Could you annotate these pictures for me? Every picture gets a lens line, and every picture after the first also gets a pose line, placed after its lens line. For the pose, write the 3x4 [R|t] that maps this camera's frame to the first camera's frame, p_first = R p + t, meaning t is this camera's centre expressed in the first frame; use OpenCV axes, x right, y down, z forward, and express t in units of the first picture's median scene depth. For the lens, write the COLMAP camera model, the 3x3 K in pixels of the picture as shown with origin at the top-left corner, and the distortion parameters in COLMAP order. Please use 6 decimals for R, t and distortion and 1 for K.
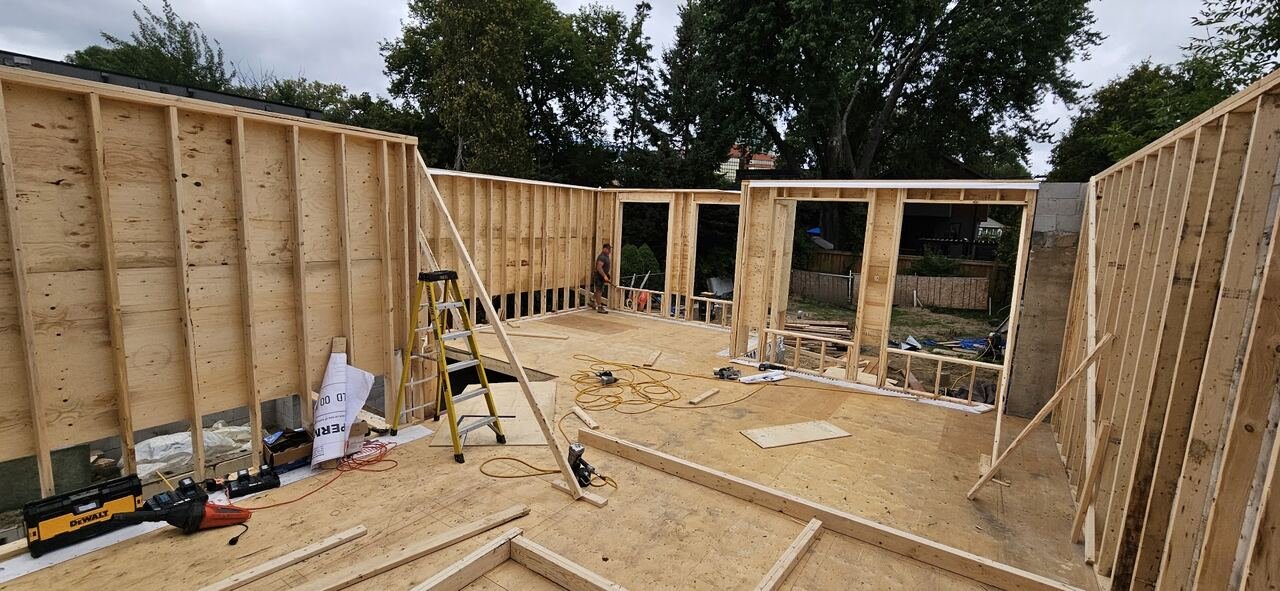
lens RADIAL K [[494.4, 0, 640.0], [0, 494.4, 295.5], [0, 0, 1]] dist [0.000591, 0.000244]
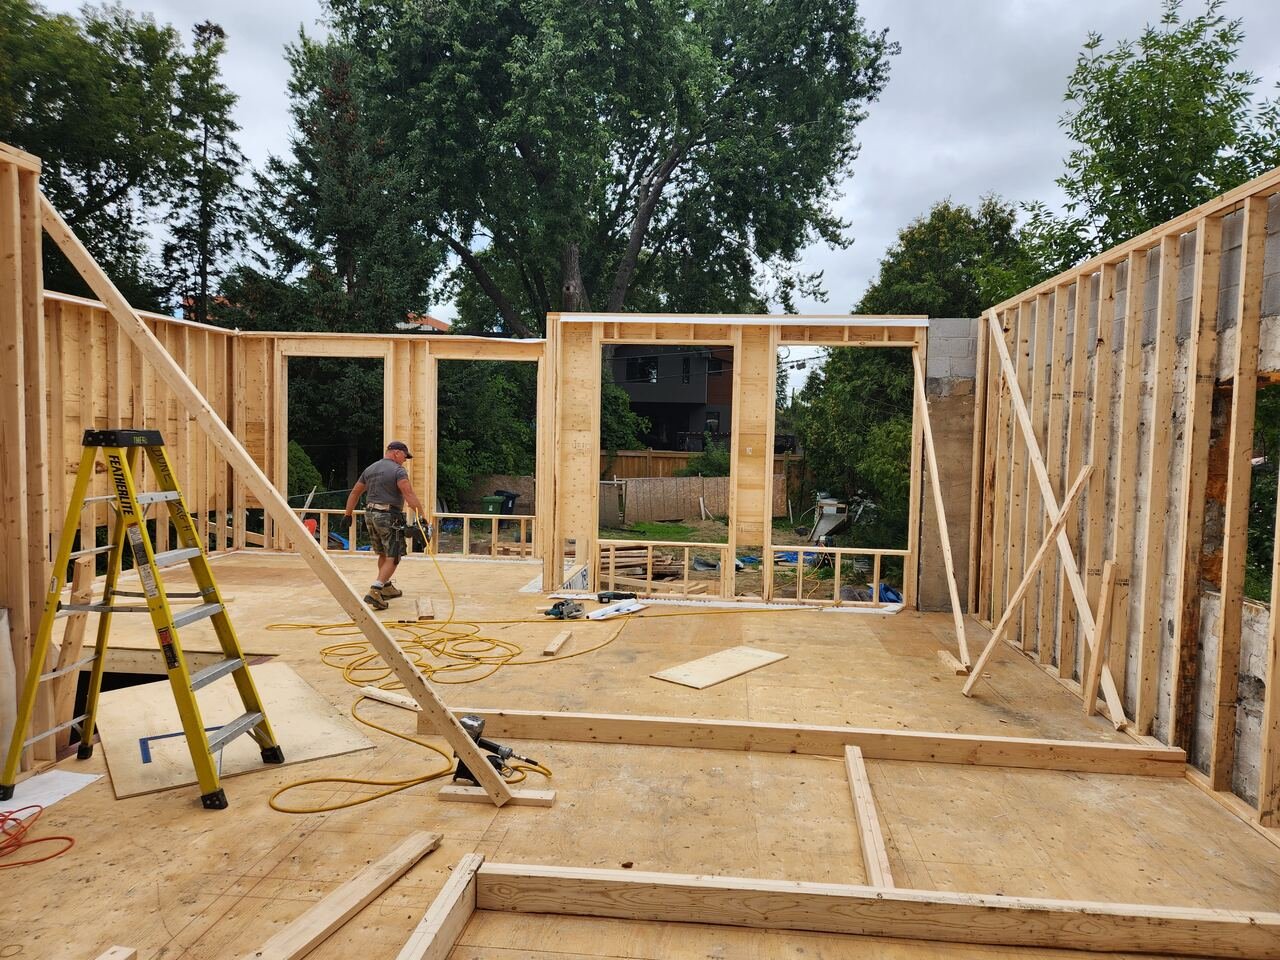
lens RADIAL K [[801.9, 0, 640.0], [0, 801.9, 480.0], [0, 0, 1]] dist [0.074025, -0.061424]
pose [[0.891121, -0.054103, 0.450528, -0.189244], [0.083664, 0.995434, -0.045942, 0.047590], [-0.445985, 0.078633, 0.891579, 0.033706]]
